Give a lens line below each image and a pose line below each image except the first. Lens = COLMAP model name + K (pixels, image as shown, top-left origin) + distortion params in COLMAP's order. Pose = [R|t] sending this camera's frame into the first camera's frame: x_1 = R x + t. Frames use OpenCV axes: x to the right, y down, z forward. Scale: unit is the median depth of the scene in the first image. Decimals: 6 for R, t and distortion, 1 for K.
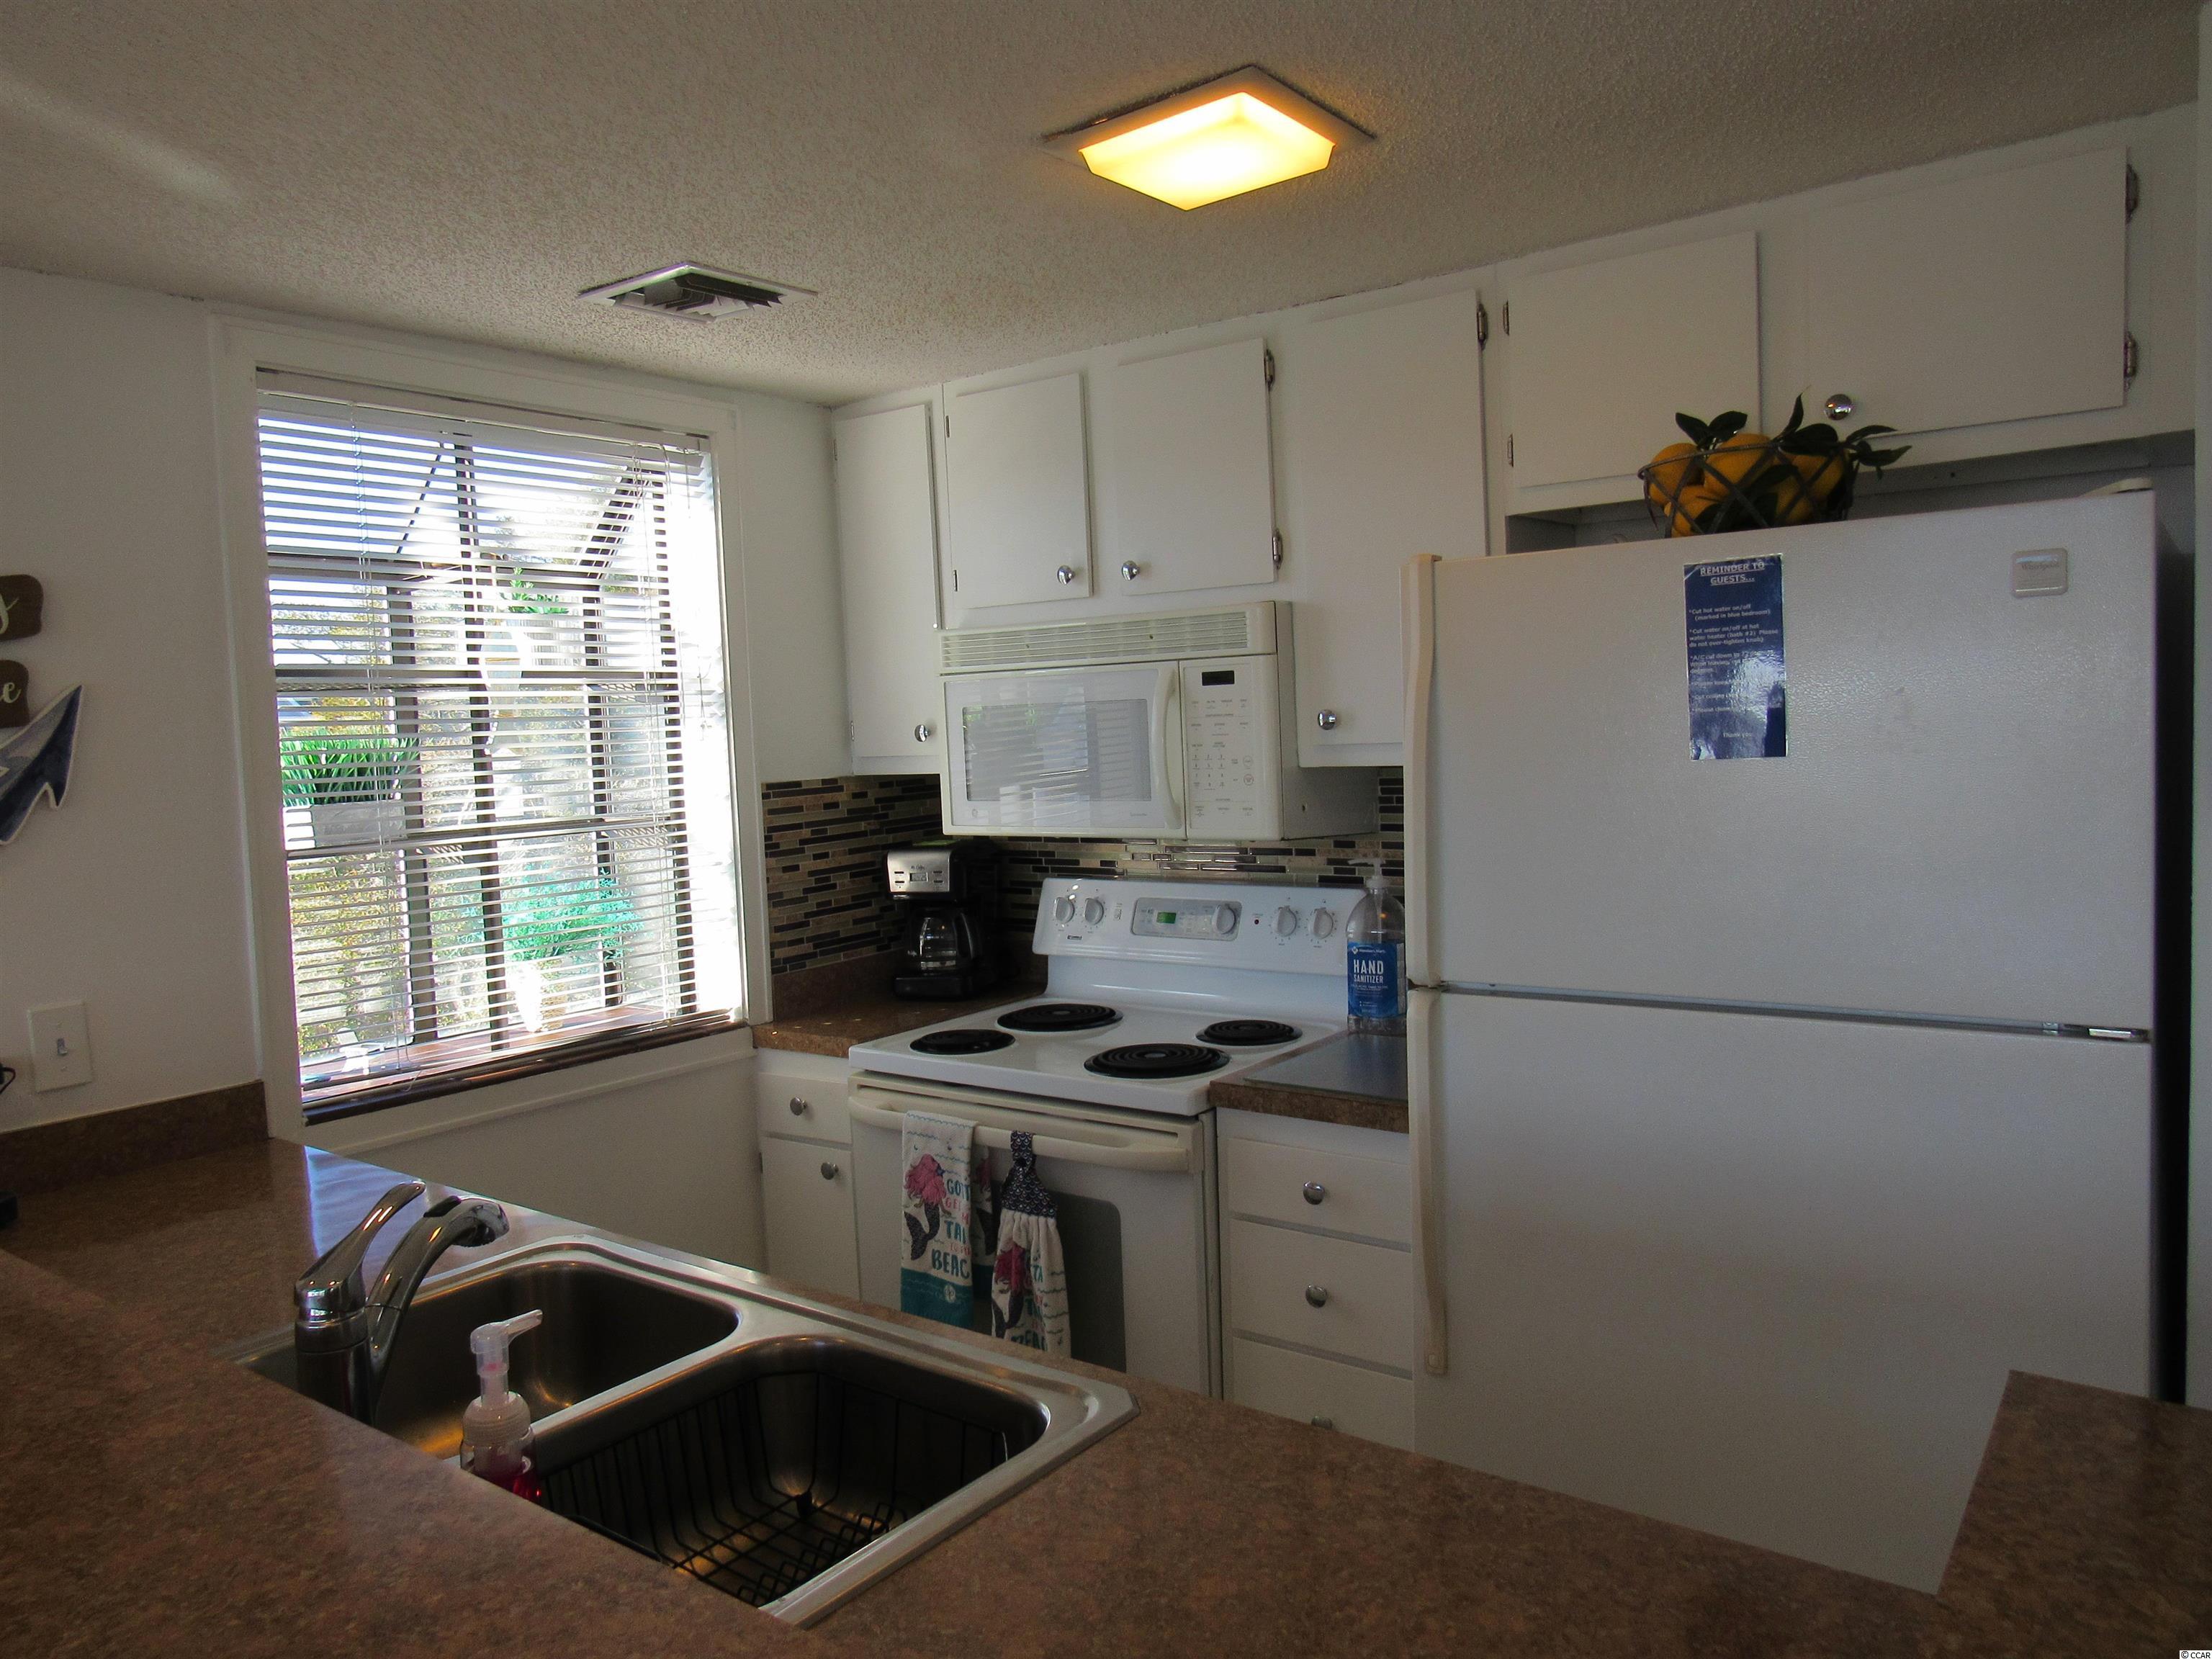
lens RADIAL K [[1545.9, 0, 1106.0], [0, 1545.9, 829.5], [0, 0, 1]] dist [-0.019297, 0.005535]
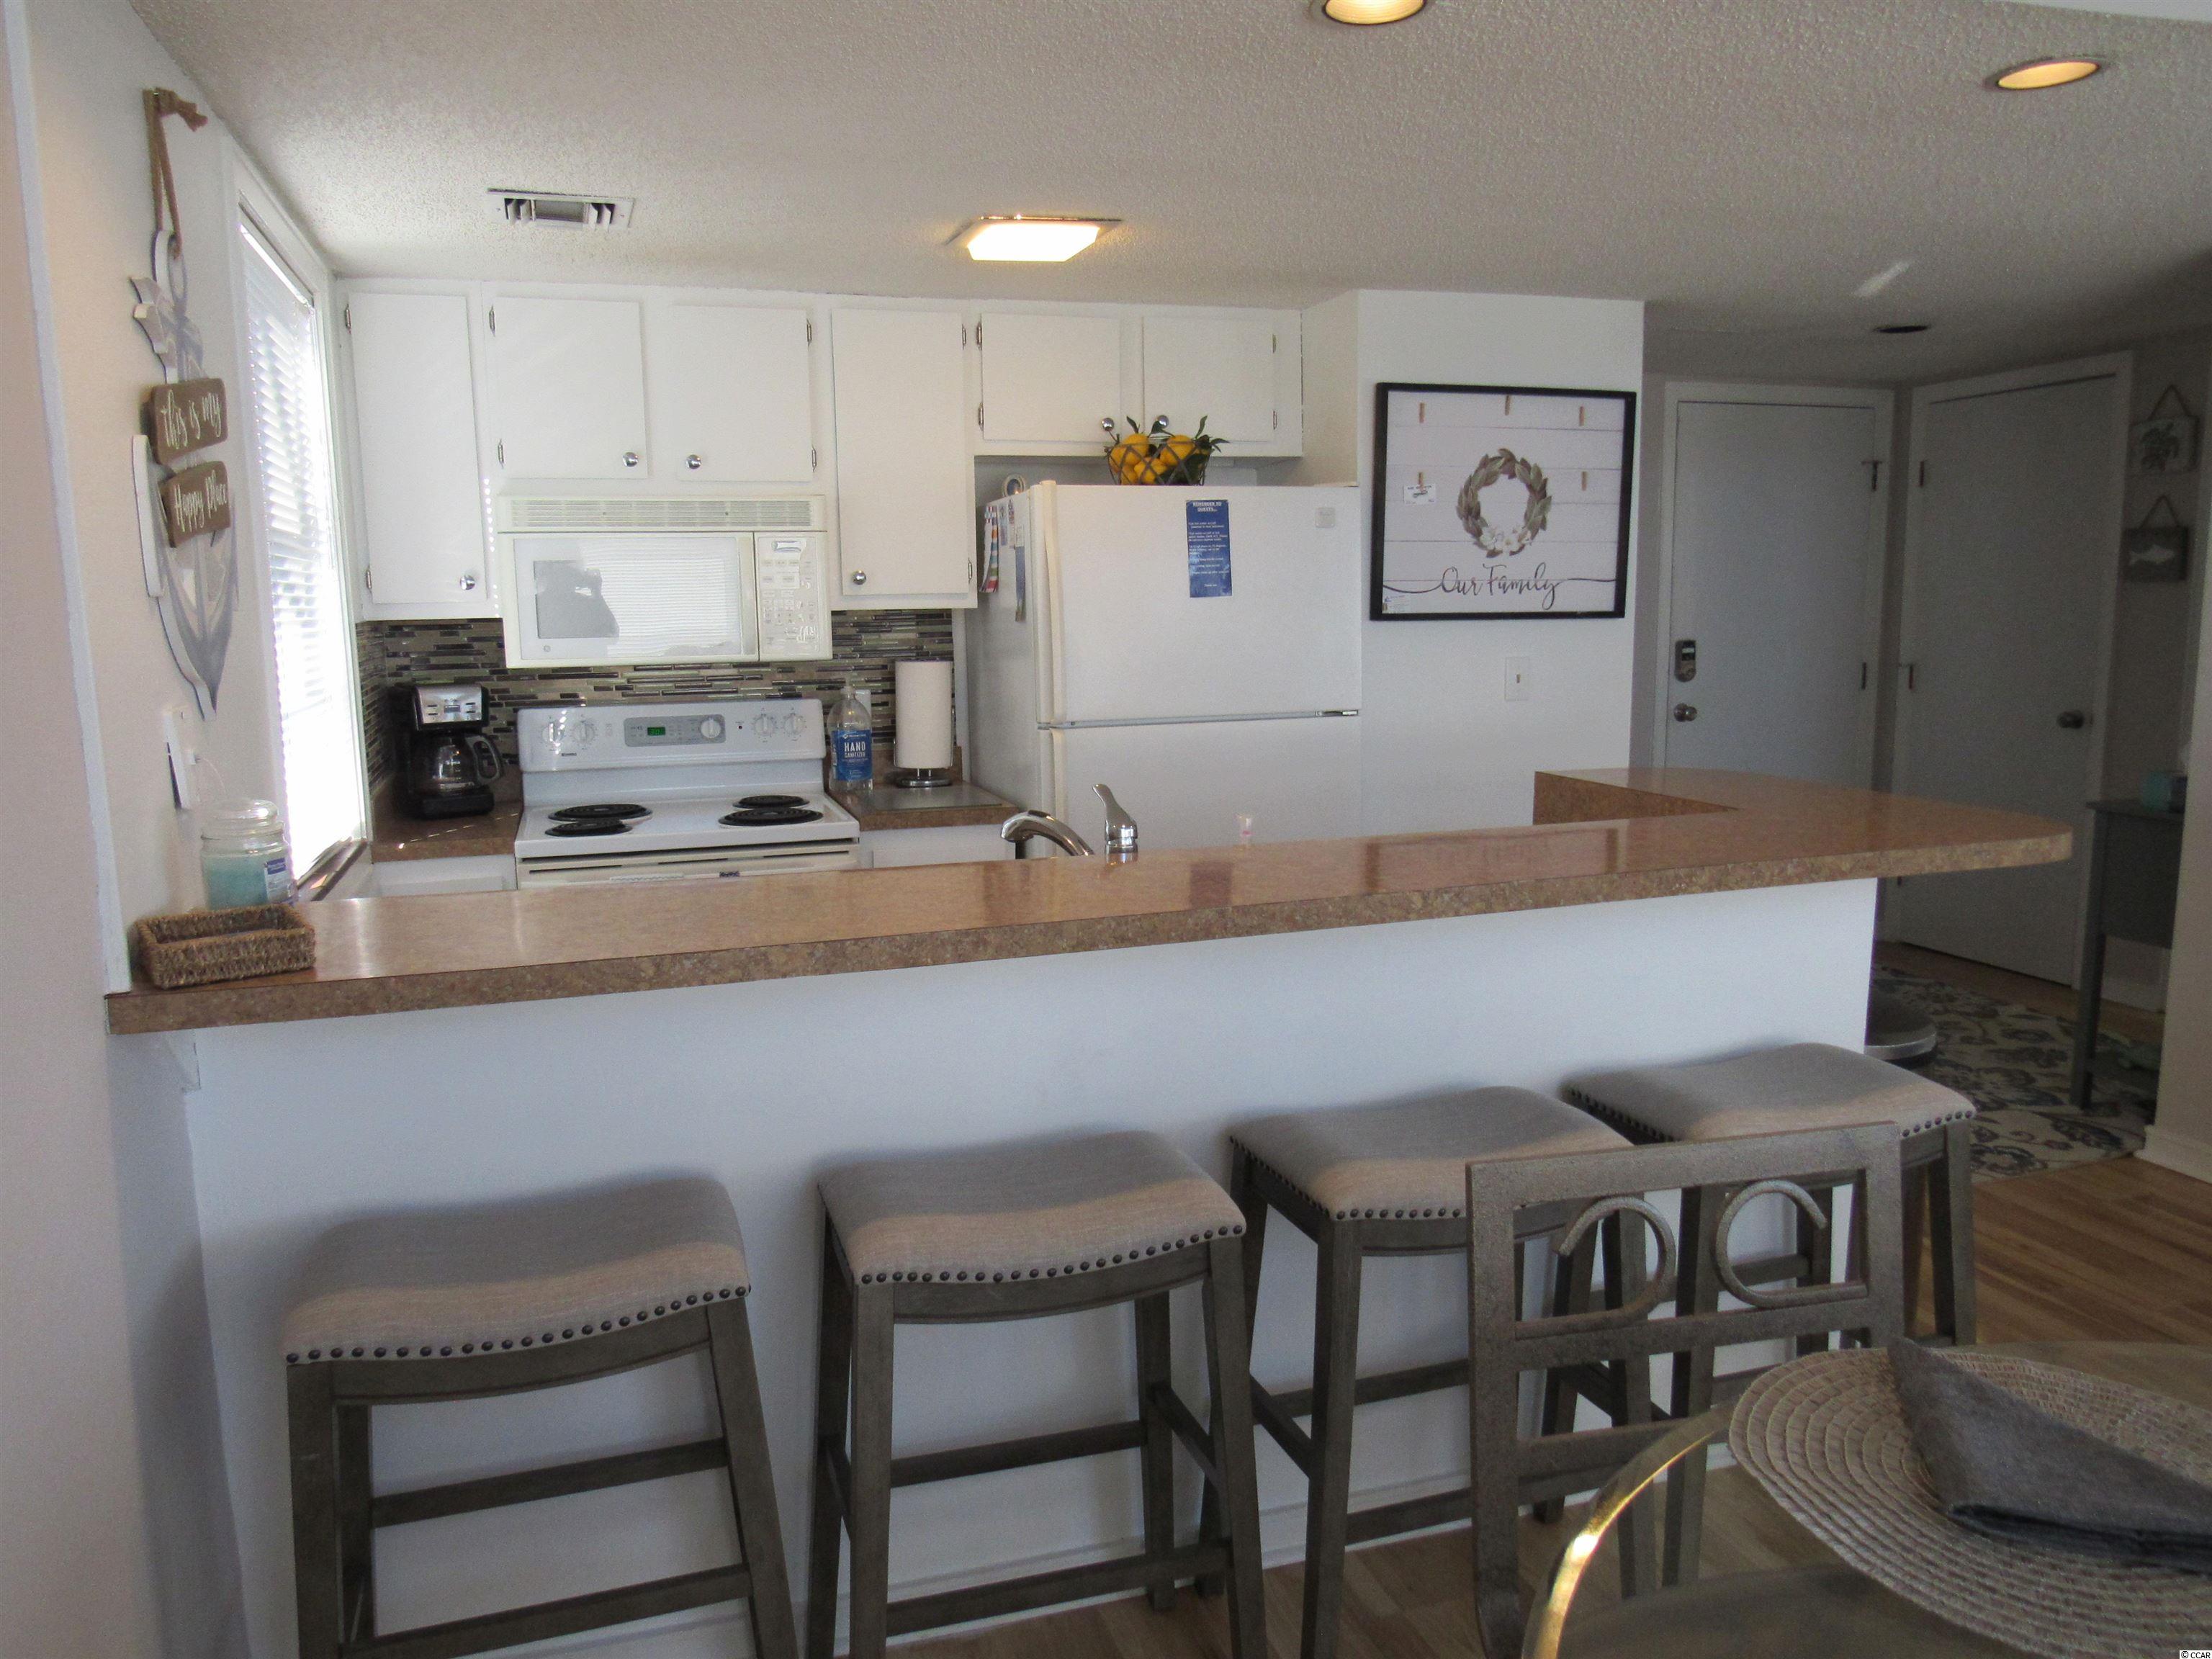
lens RADIAL K [[1545.9, 0, 1106.0], [0, 1545.9, 829.5], [0, 0, 1]] dist [-0.019297, 0.005535]
pose [[0.580541, -0.093469, 0.808849, -0.844094], [0.049050, 0.995600, 0.079844, 0.057309], [-0.812752, -0.006678, 0.582571, -0.066055]]
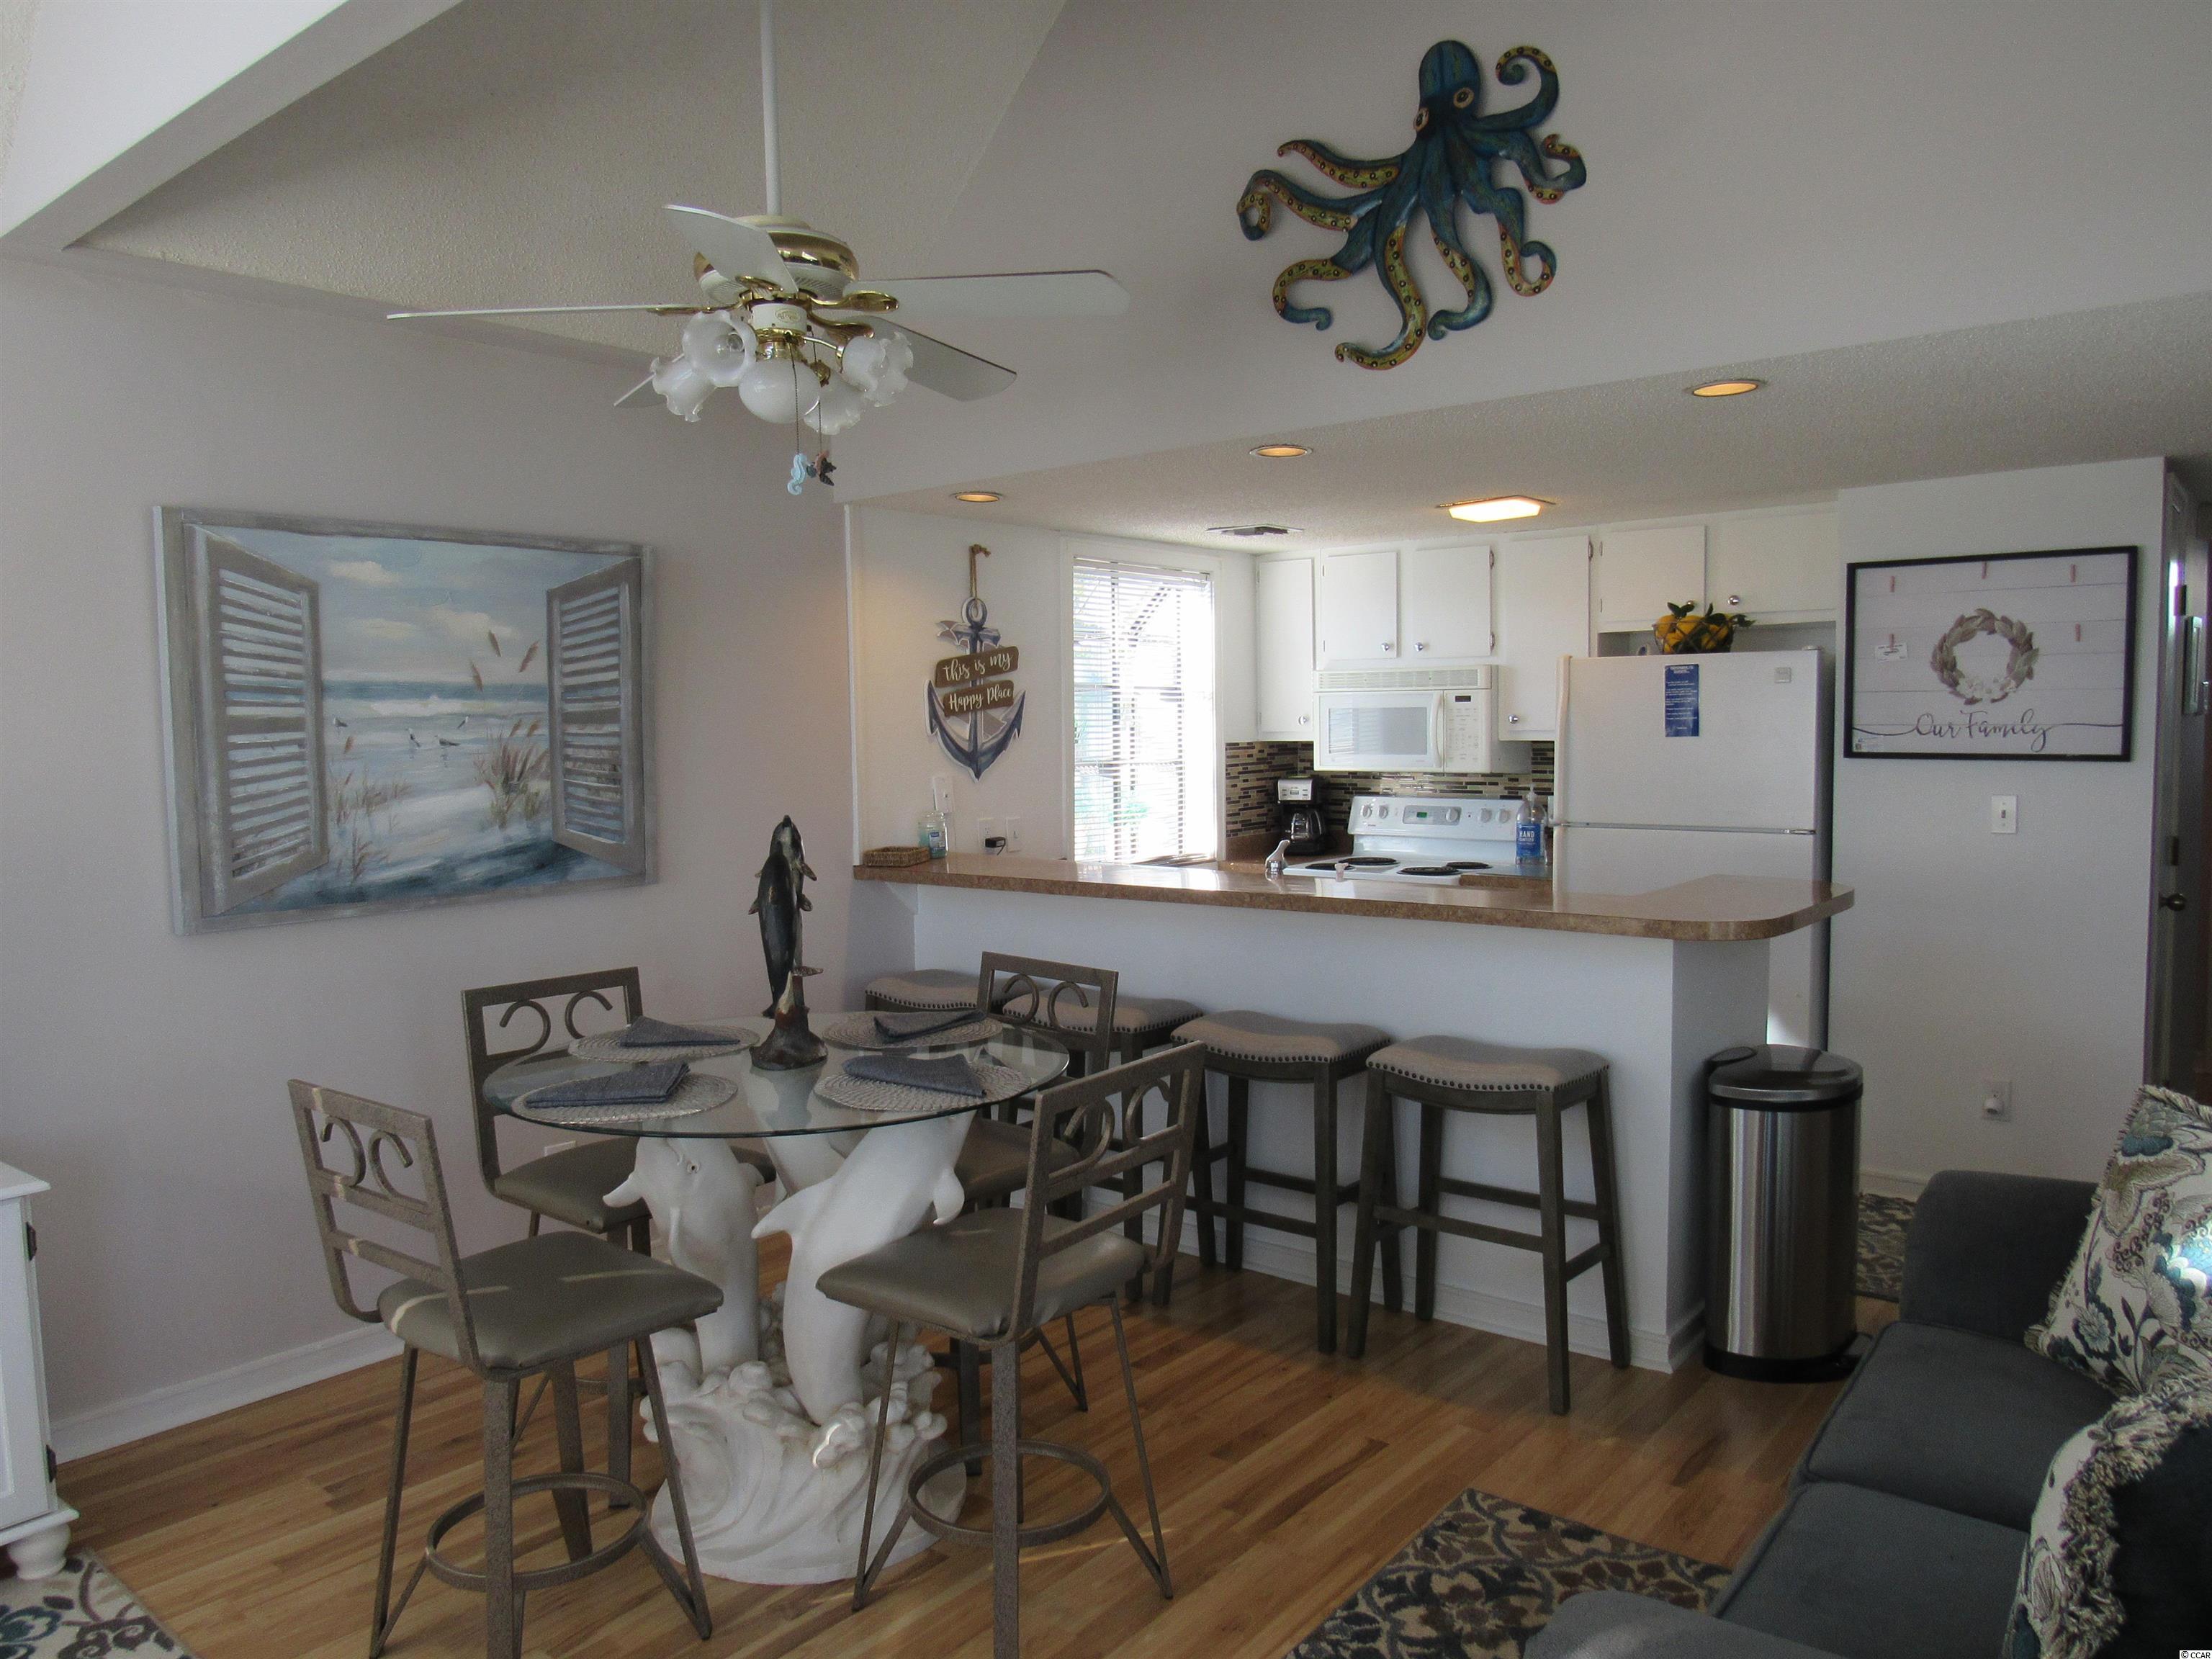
lens RADIAL K [[1542.1, 0, 1103.9], [0, 1542.1, 856.5], [0, 0, 1]] dist [-0.026224, -0.009733]
pose [[0.998634, 0.030133, -0.042684, -0.307813], [-0.029334, 0.999385, 0.019223, 0.090429], [0.043237, -0.017944, 0.998904, -1.105305]]
